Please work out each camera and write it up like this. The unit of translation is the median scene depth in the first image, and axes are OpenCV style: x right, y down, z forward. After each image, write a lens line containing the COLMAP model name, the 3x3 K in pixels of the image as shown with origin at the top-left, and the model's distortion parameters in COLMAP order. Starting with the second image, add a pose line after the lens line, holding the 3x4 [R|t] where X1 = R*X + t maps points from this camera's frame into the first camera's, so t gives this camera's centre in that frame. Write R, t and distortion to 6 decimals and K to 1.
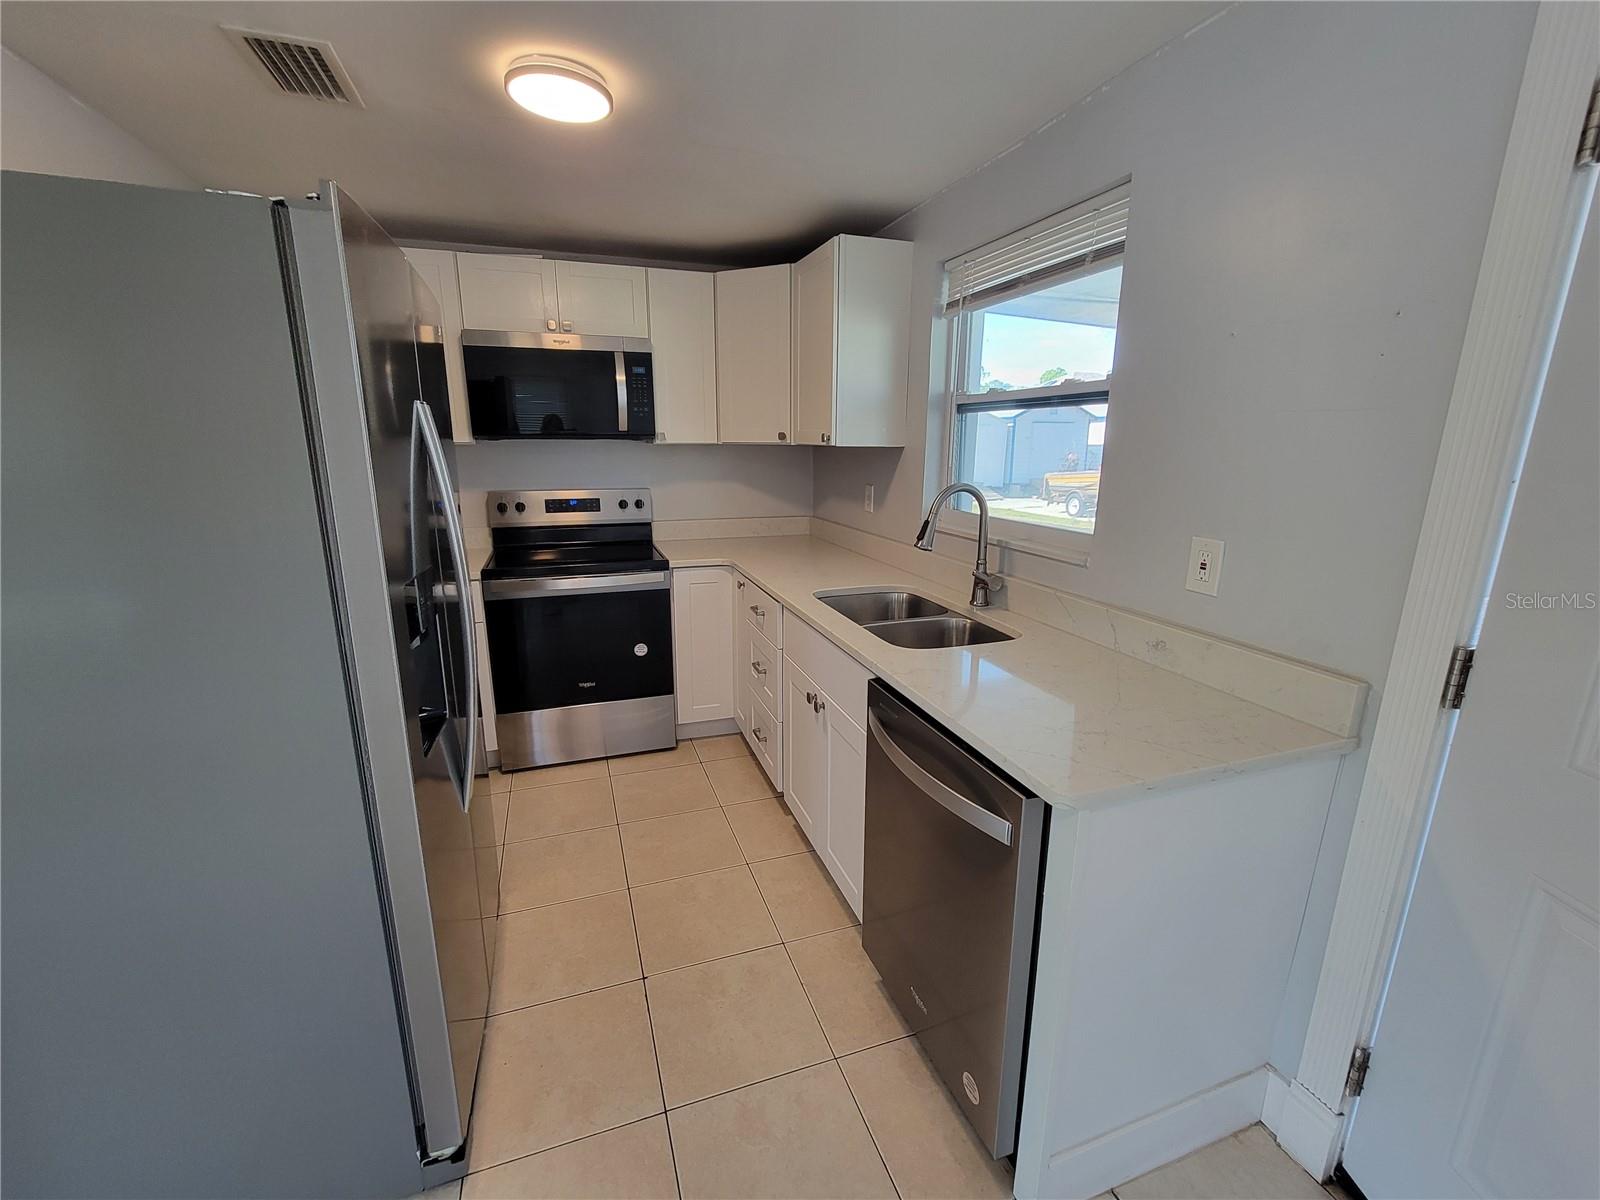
lens RADIAL K [[677.6, 0, 800.0], [0, 677.6, 600.0], [0, 0, 1]] dist [0.000141, 0.001637]
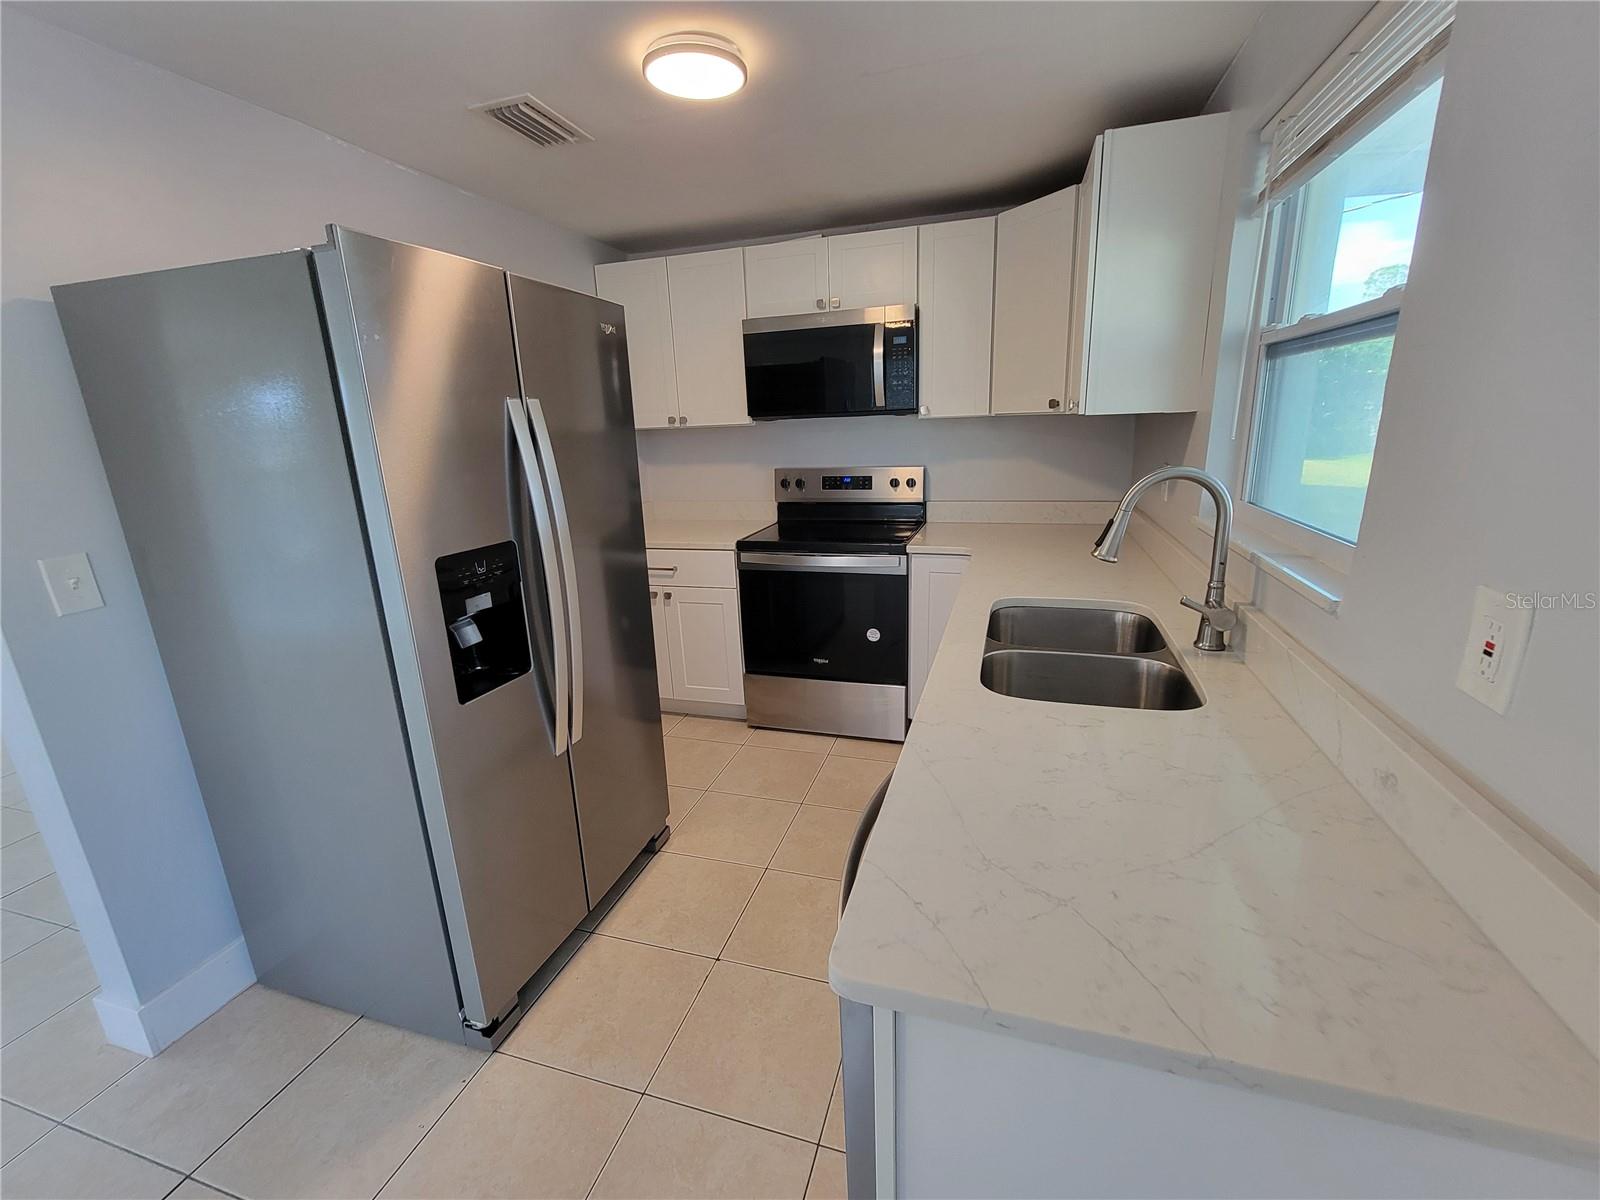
lens RADIAL K [[677.6, 0, 800.0], [0, 677.6, 600.0], [0, 0, 1]] dist [0.000141, 0.001637]
pose [[0.800853, 0.121904, -0.586323, 0.278226], [-0.097587, 0.992541, 0.073068, -0.041967], [0.590857, -0.001300, 0.806775, 0.181497]]
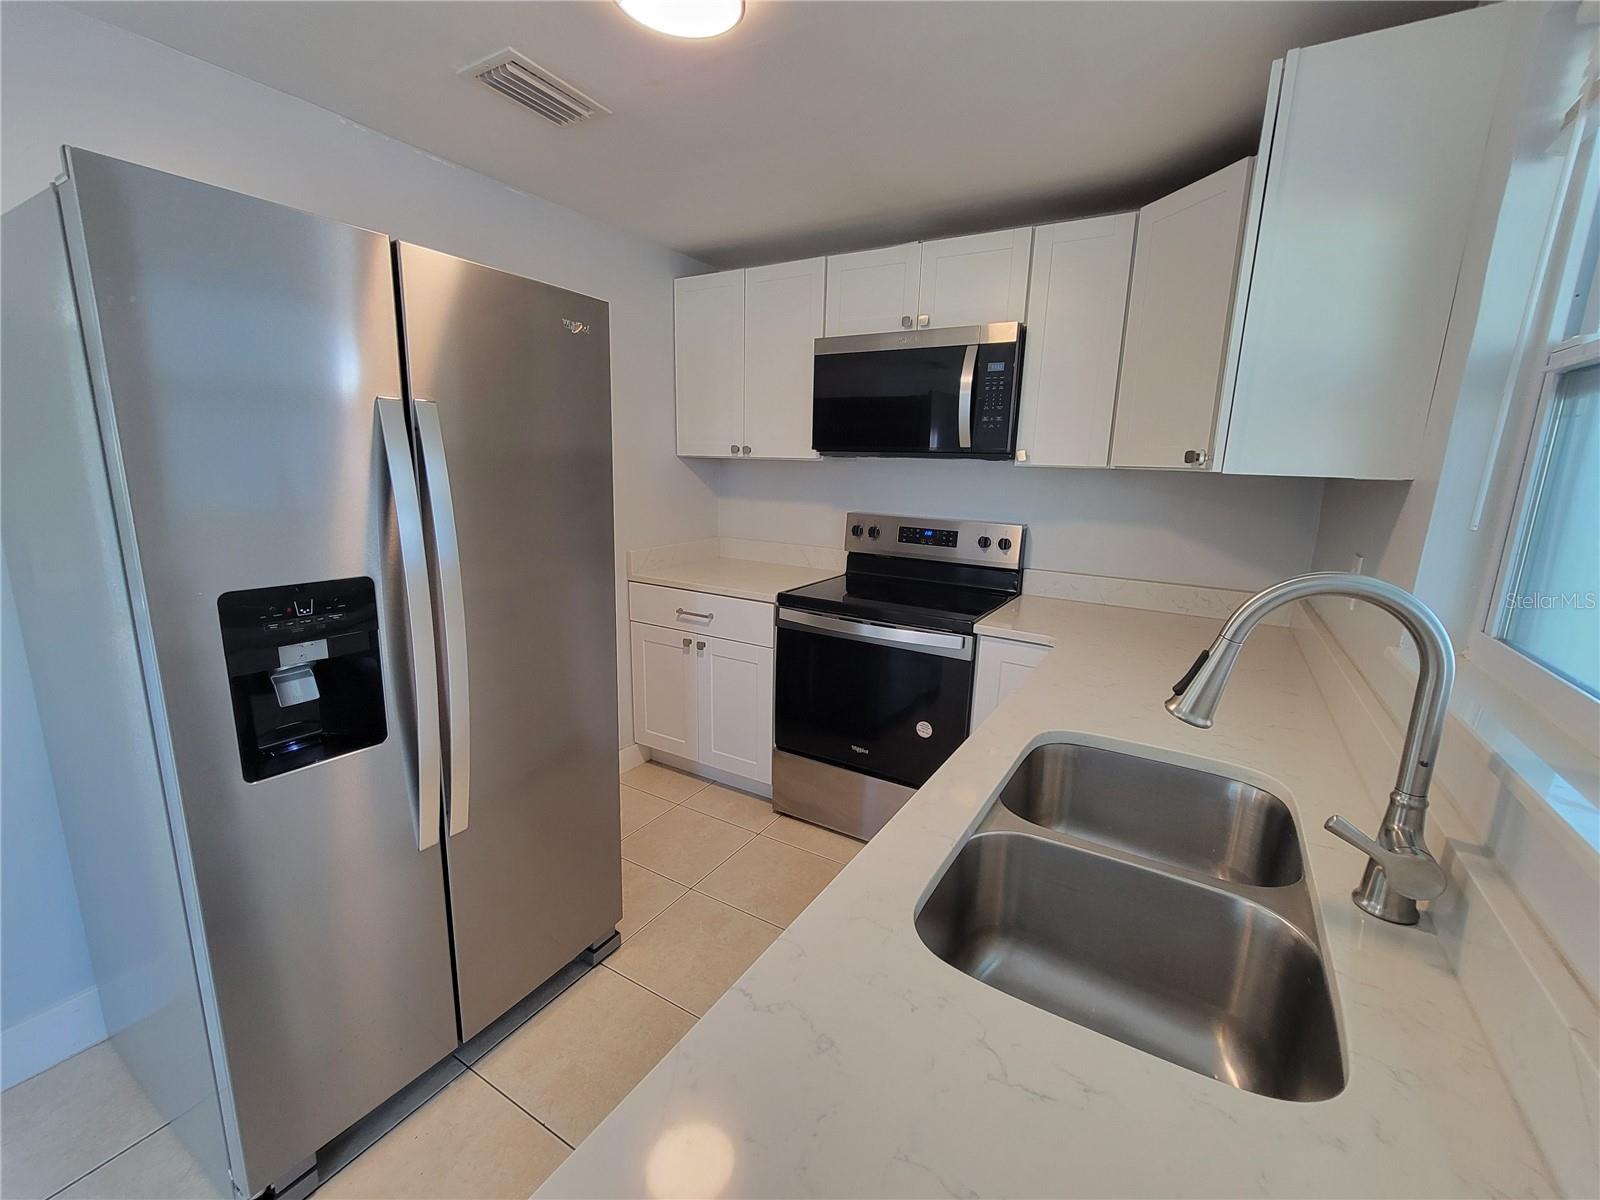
lens RADIAL K [[677.6, 0, 800.0], [0, 677.6, 600.0], [0, 0, 1]] dist [0.000141, 0.001637]
pose [[0.633632, 0.171510, -0.754384, 0.264360], [-0.202170, 0.977941, 0.052527, -0.094296], [0.746752, 0.119231, 0.654329, 0.430198]]
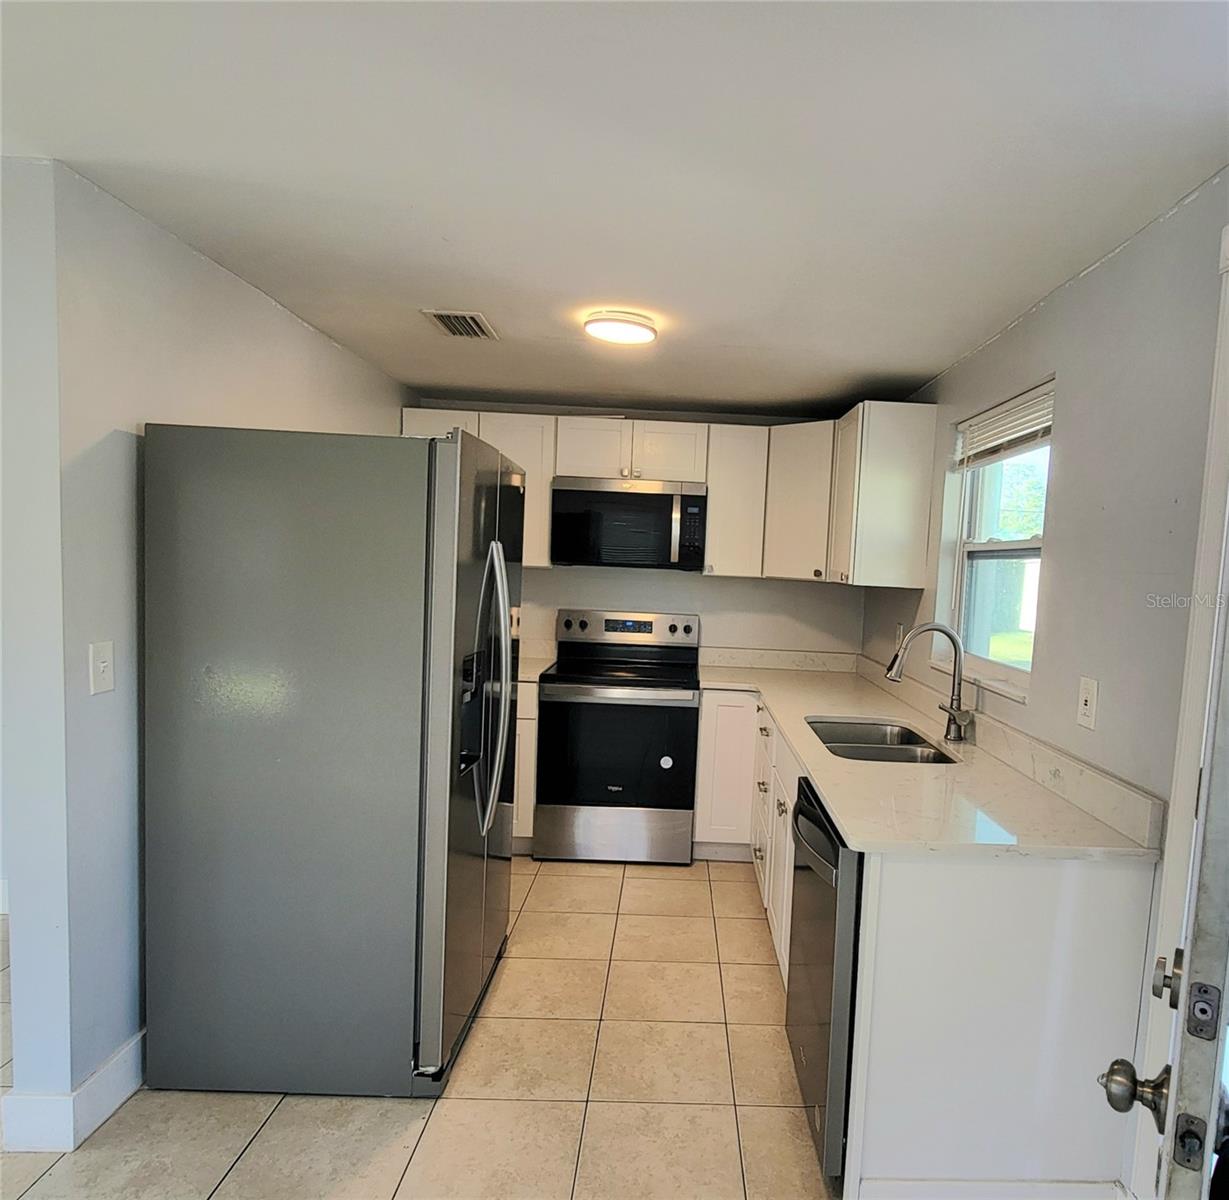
lens RADIAL K [[832.5, 0, 705.2], [0, 832.5, 630.0], [0, 0, 1]] dist [0.001965, -0.000497]
pose [[0.953366, 0.064365, -0.294874, 0.226256], [-0.111092, 0.983241, -0.144552, 0.059112], [0.280629, 0.170569, 0.944539, -0.295517]]
